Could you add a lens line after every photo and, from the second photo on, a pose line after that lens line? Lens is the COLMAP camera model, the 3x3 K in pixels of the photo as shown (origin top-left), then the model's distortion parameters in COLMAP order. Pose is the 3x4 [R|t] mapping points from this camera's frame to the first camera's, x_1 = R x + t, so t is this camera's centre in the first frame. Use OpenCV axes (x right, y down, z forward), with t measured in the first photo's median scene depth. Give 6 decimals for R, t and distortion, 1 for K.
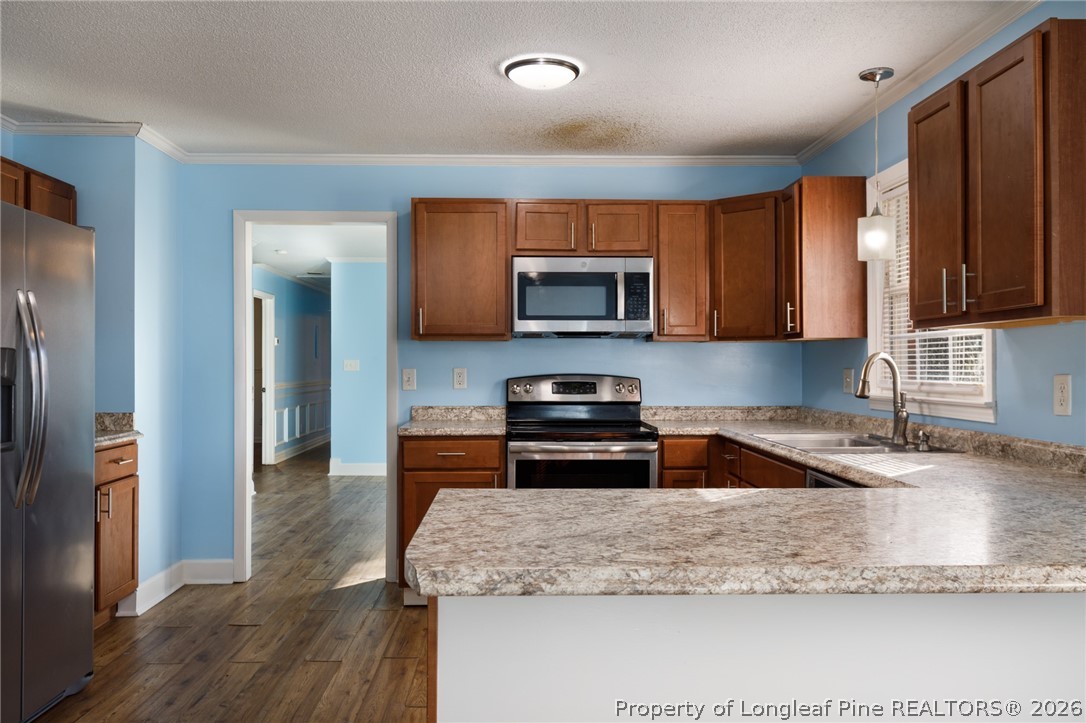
lens RADIAL K [[872.7, 0, 543.0], [0, 872.7, 361.5], [0, 0, 1]] dist [0.002248, 0.000101]
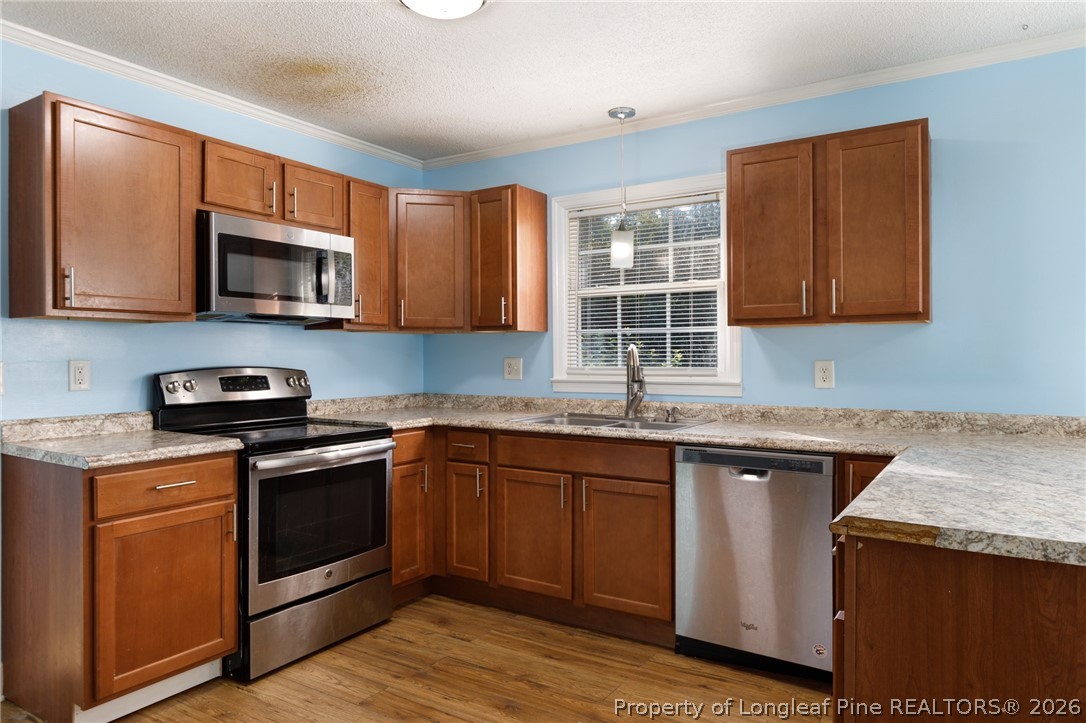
lens RADIAL K [[696.2, 0, 543.0], [0, 696.2, 361.5], [0, 0, 1]] dist [-0.015844, -0.000215]
pose [[0.567553, -0.008564, 0.823292, -0.373113], [-0.000261, 0.999944, 0.010582, 0.002944], [-0.823337, -0.006221, 0.567519, 0.437250]]
